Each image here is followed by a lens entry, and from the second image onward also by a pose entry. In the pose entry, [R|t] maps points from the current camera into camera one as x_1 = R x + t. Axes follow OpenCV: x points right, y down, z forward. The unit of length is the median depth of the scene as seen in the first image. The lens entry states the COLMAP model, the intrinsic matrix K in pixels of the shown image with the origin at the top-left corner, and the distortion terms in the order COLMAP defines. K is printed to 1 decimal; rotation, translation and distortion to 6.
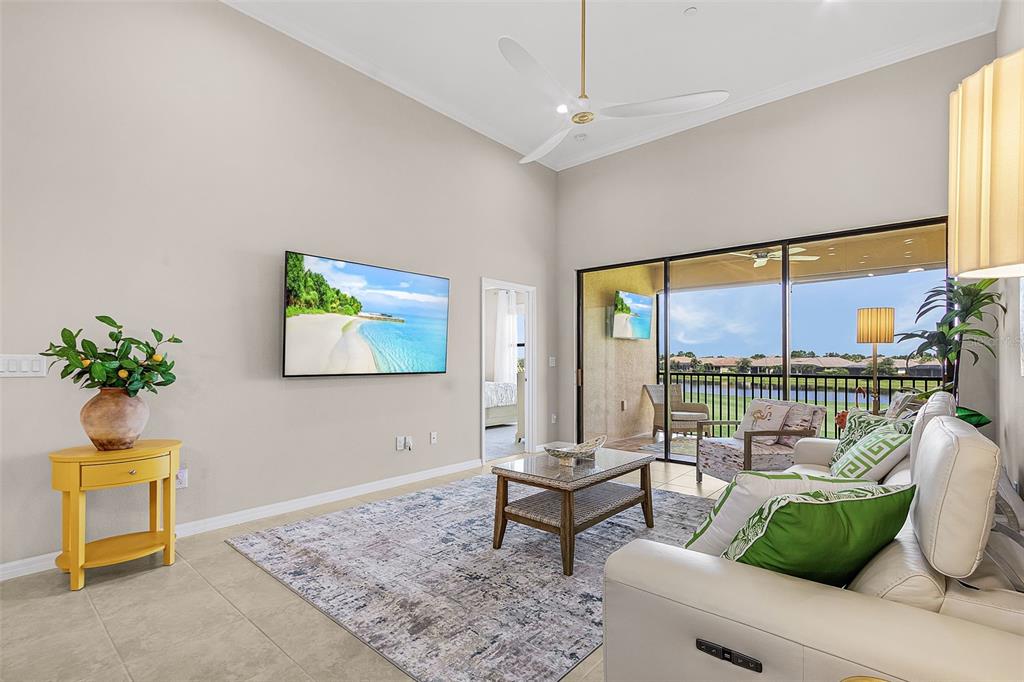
lens RADIAL K [[490.4, 0, 512.0], [0, 490.4, 341.0], [0, 0, 1]] dist [0.004322, 0.000507]
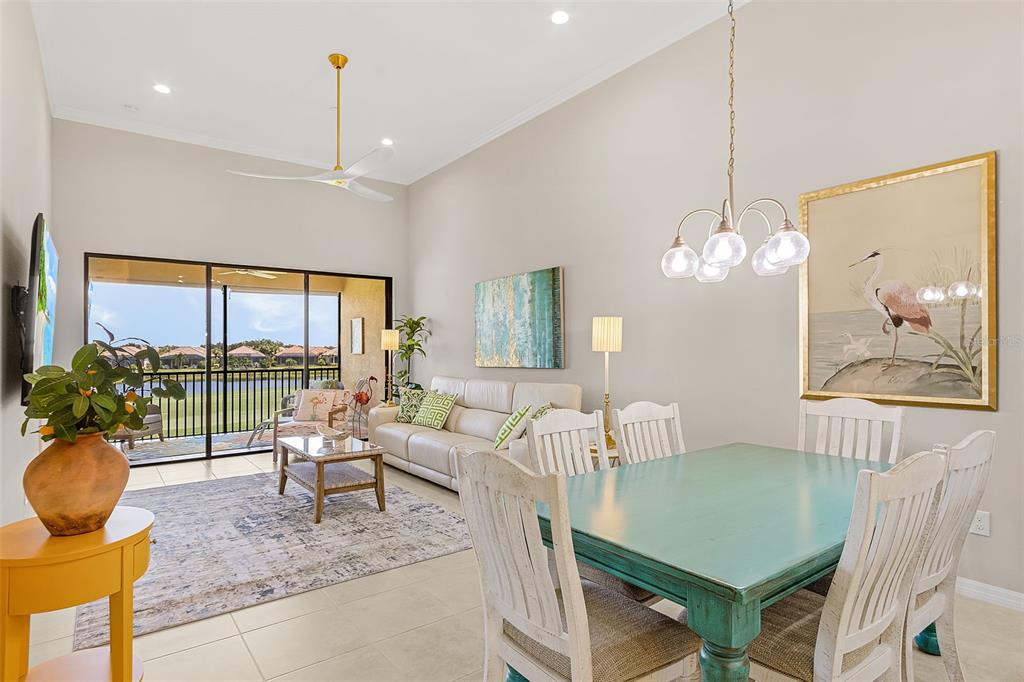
lens RADIAL K [[542.0, 0, 512.0], [0, 542.0, 341.0], [0, 0, 1]] dist [-0.001053, -0.000067]
pose [[0.193259, 0.000457, 0.981148, -0.511114], [-0.017955, 0.999834, 0.003071, -0.013086], [-0.980984, -0.018210, 0.193235, 0.120488]]
